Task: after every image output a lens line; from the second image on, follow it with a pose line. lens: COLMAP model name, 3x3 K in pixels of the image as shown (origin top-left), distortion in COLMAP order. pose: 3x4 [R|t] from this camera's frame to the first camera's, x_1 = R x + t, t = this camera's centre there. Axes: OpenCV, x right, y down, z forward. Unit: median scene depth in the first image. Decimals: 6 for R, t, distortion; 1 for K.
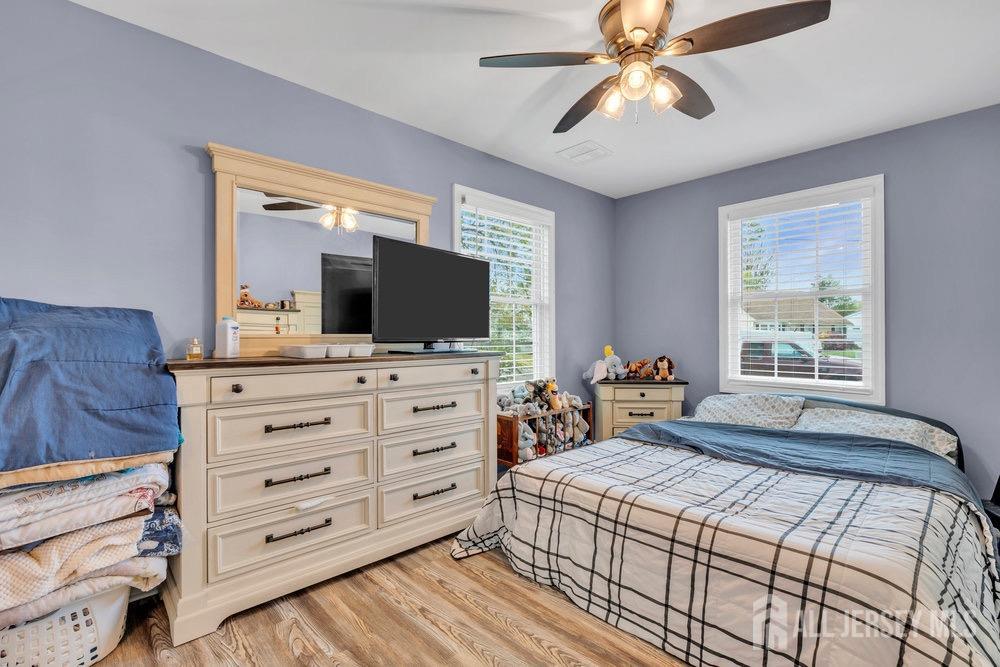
lens RADIAL K [[452.0, 0, 500.8], [0, 452.0, 329.8], [0, 0, 1]] dist [-0.002977, 0.000798]
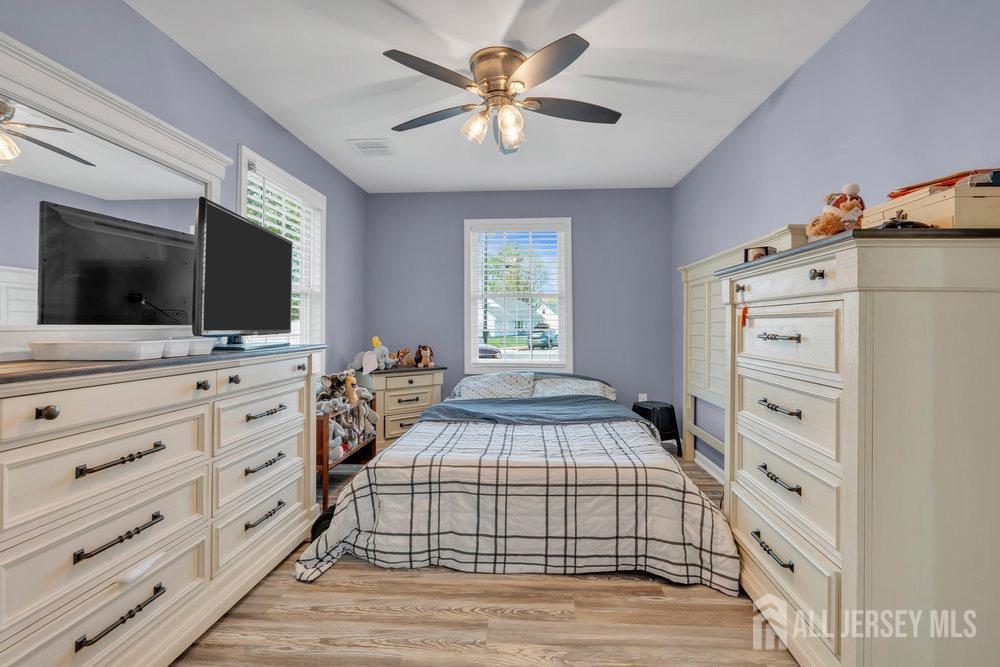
lens RADIAL K [[458.1, 0, 496.3], [0, 458.1, 306.6], [0, 0, 1]] dist [-0.000838, 0.000859]
pose [[0.732735, 0.029220, 0.679887, -0.465175], [-0.008674, 0.999398, -0.033603, -0.000178], [-0.680459, 0.018725, 0.732547, 0.094219]]
